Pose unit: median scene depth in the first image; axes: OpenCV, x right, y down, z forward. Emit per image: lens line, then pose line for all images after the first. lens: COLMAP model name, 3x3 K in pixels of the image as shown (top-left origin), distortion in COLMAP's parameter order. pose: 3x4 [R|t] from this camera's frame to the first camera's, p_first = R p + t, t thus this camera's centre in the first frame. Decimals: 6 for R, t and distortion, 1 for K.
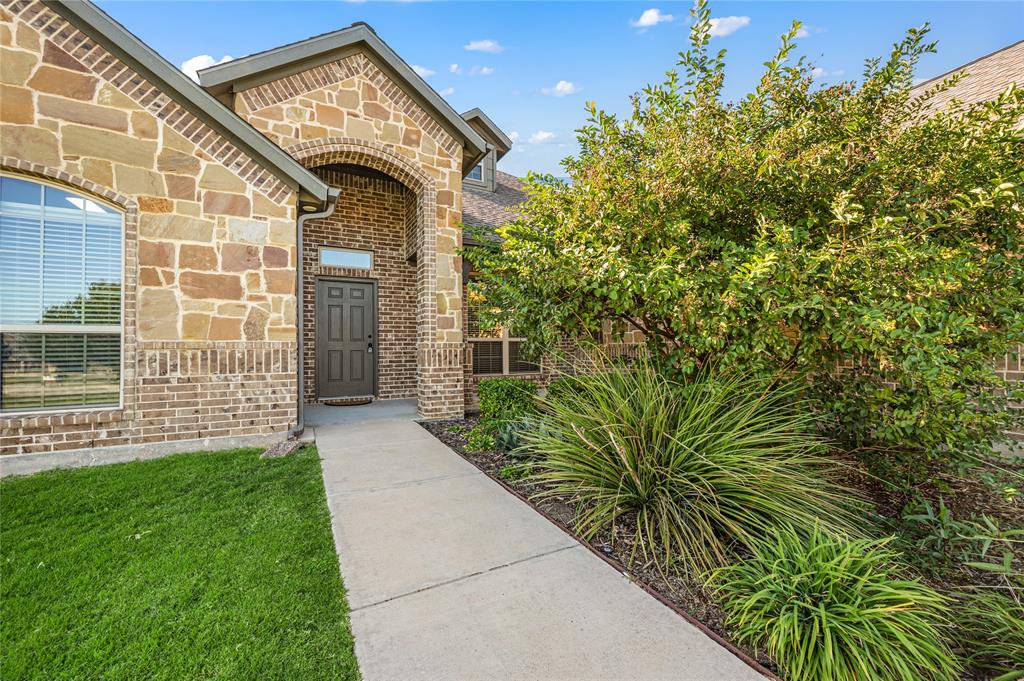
lens RADIAL K [[407.6, 0, 515.1], [0, 407.6, 344.1], [0, 0, 1]] dist [0.000378, 0.000024]
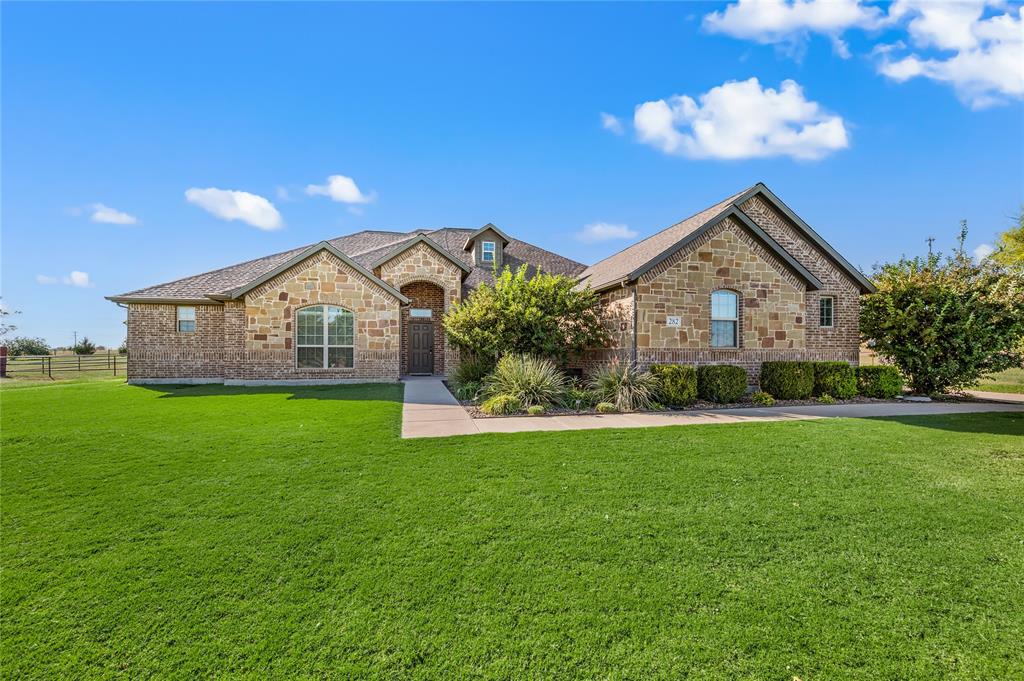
lens RADIAL K [[407.6, 0, 515.1], [0, 407.6, 344.1], [0, 0, 1]] dist [0.000378, 0.000024]
pose [[0.972984, -0.007435, -0.230753, 0.901428], [0.003964, 0.999872, -0.015500, 0.003723], [0.230839, 0.014167, 0.972889, -1.577743]]
